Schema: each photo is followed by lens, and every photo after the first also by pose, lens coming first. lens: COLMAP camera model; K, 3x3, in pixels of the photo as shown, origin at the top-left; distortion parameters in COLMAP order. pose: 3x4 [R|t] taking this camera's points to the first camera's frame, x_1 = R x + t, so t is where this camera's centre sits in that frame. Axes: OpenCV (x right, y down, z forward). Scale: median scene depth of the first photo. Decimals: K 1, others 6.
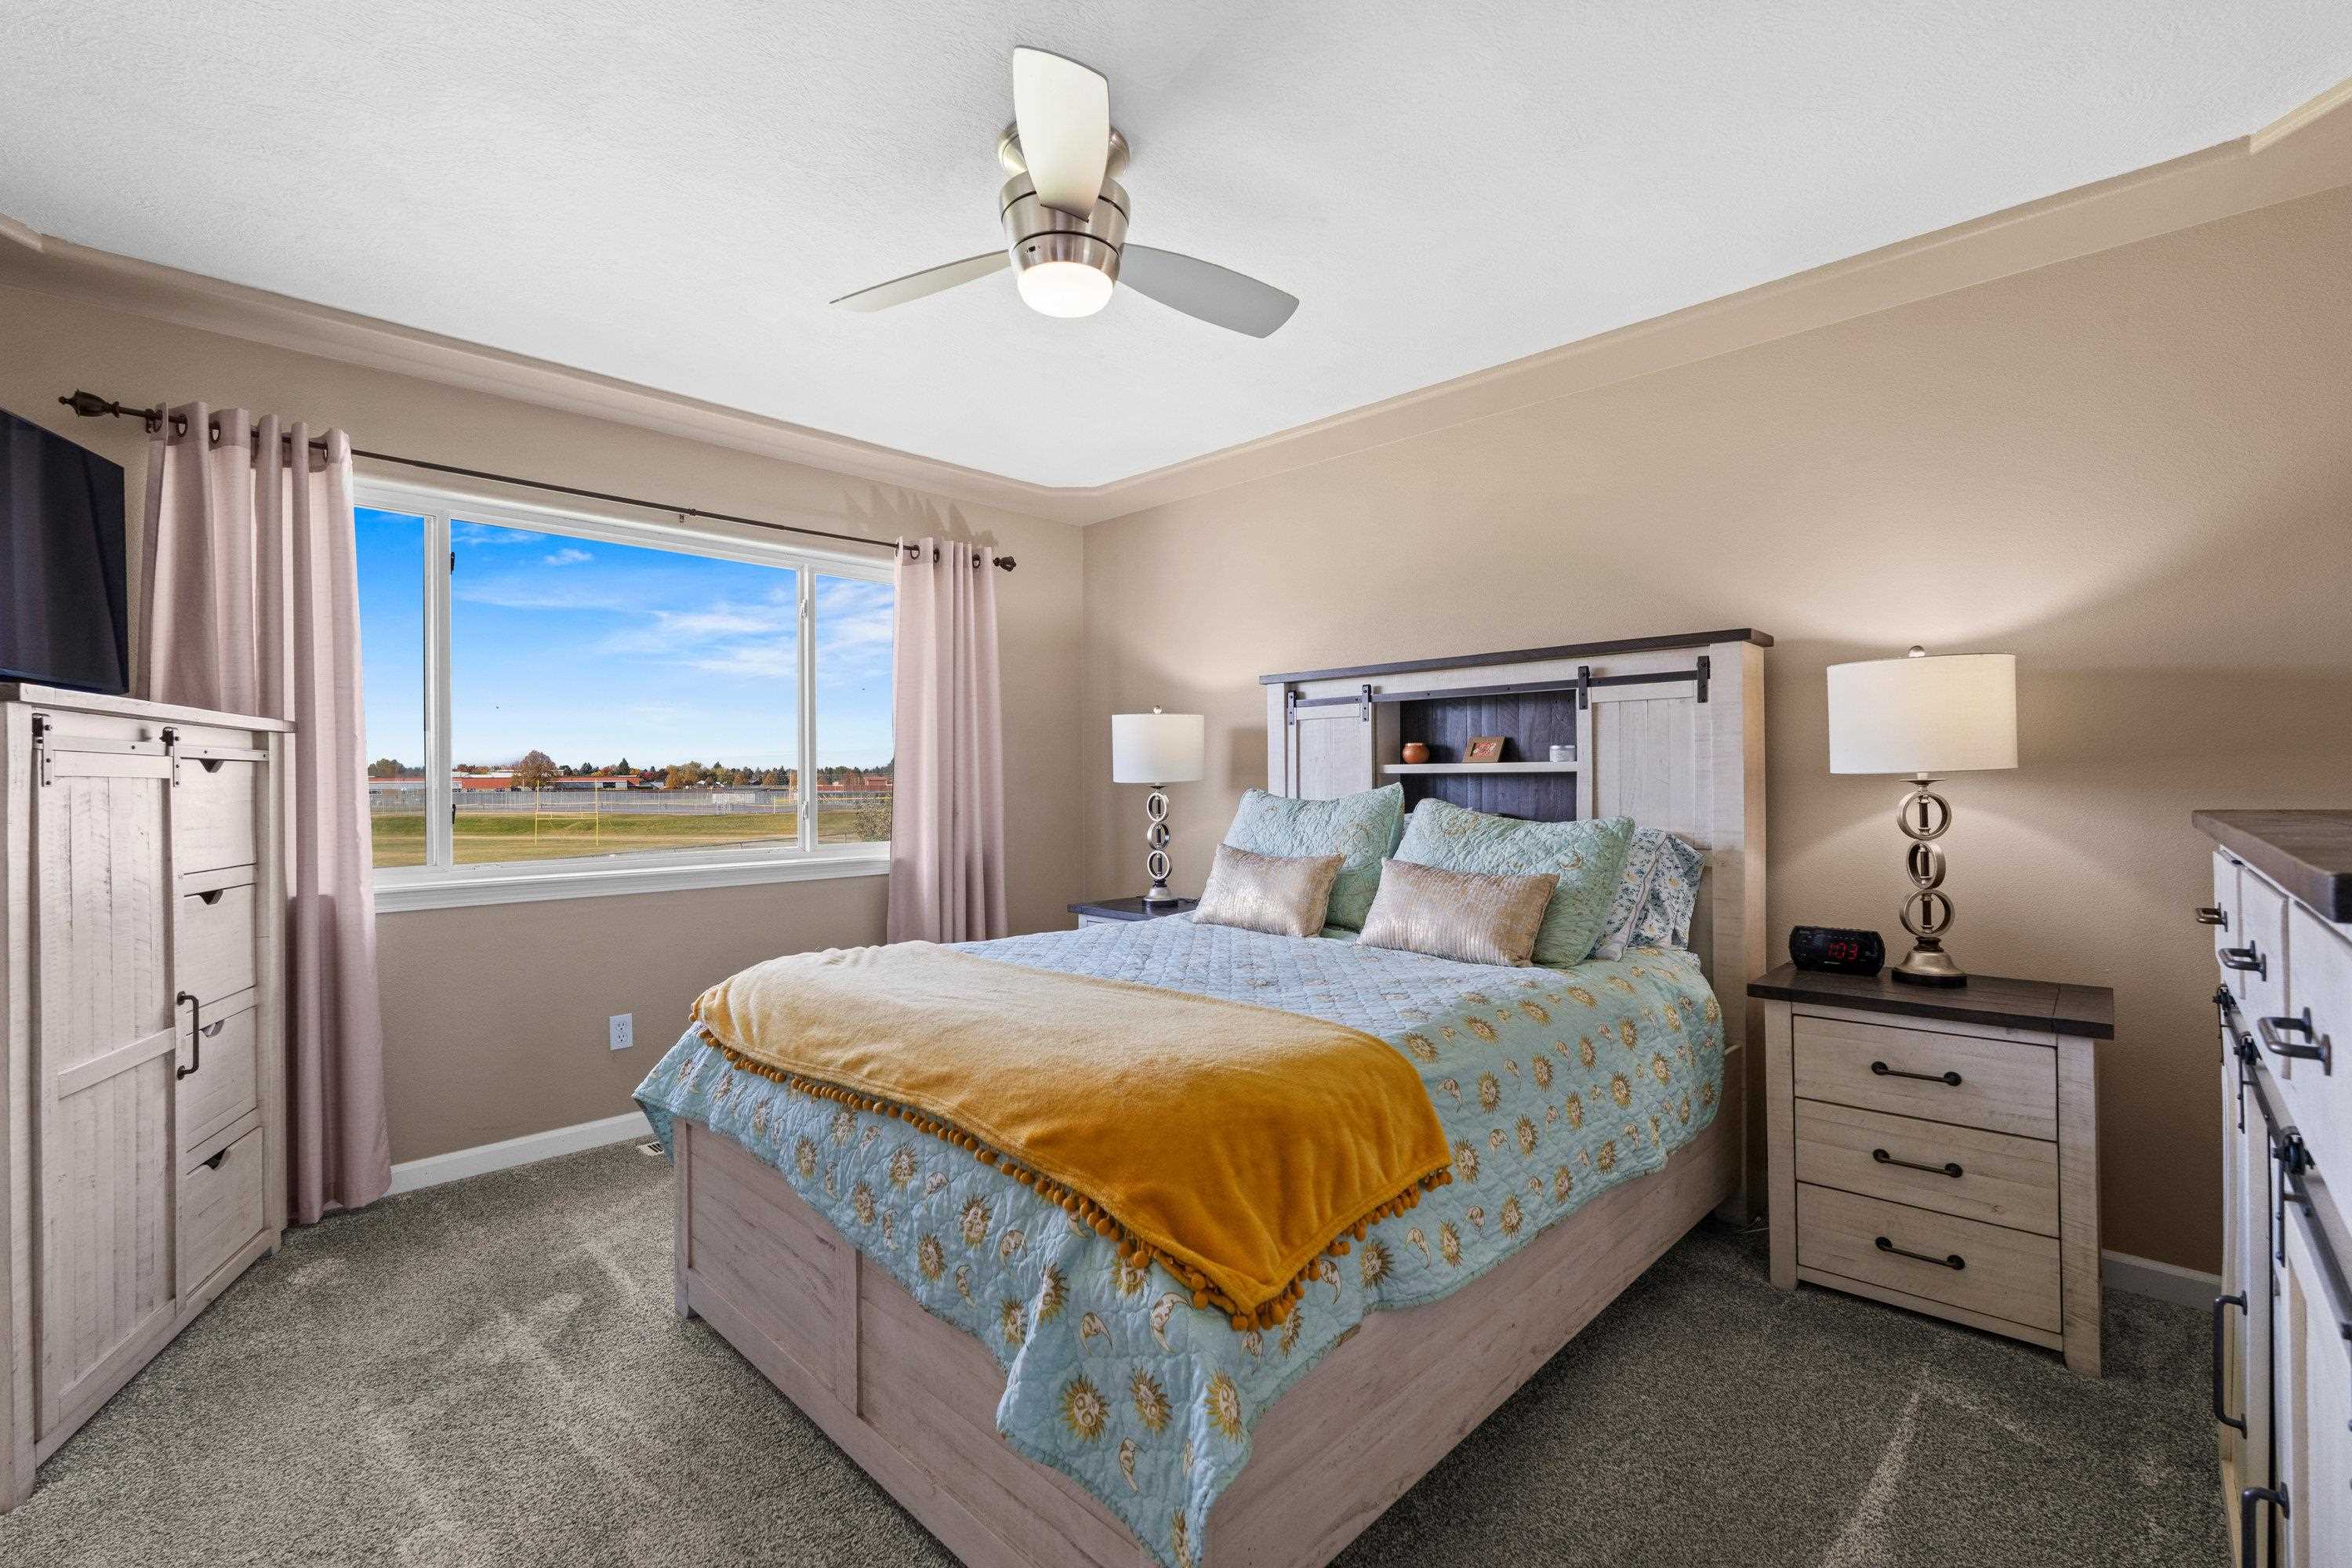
lens RADIAL K [[1024.5, 0, 1177.7], [0, 1024.5, 787.9], [0, 0, 1]] dist [-0.001520, 0.000032]
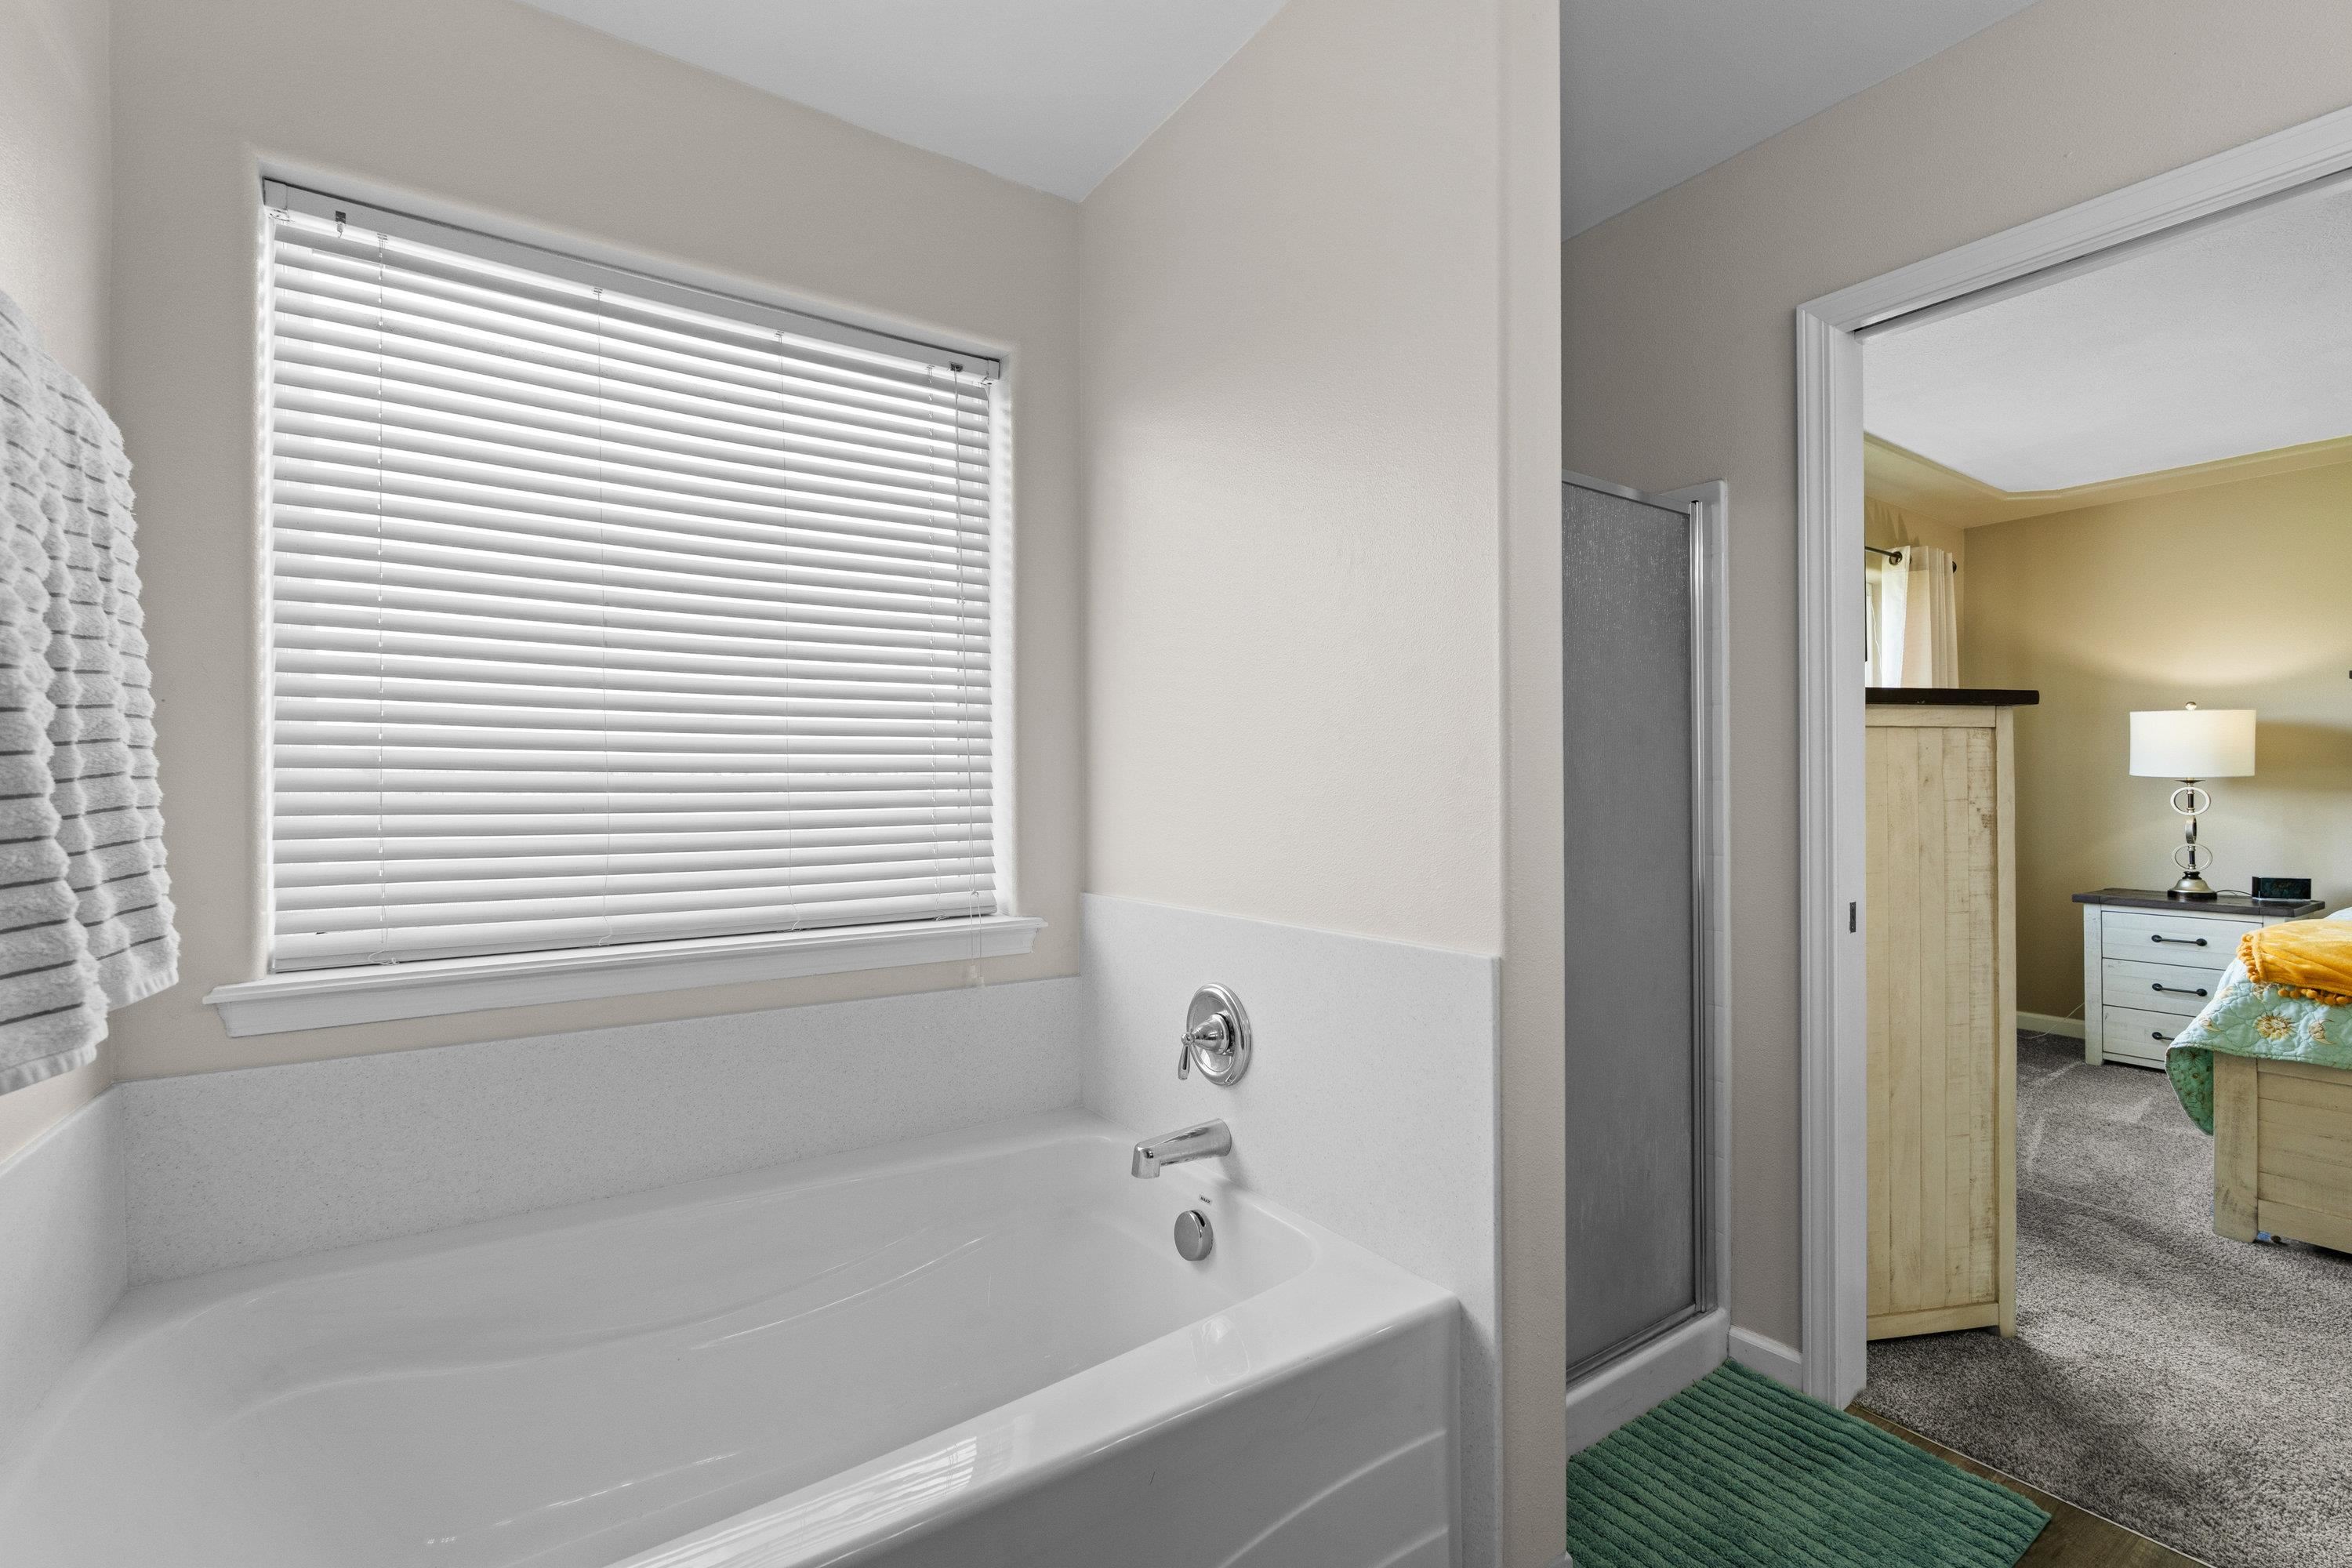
lens RADIAL K [[1024.5, 0, 1177.7], [0, 1024.5, 787.9], [0, 0, 1]] dist [-0.001520, 0.000032]
pose [[0.485522, 0.015449, -0.874088, 1.424653], [-0.005742, 0.999879, 0.014483, -0.011275], [0.874206, -0.002013, 0.485552, -1.405411]]
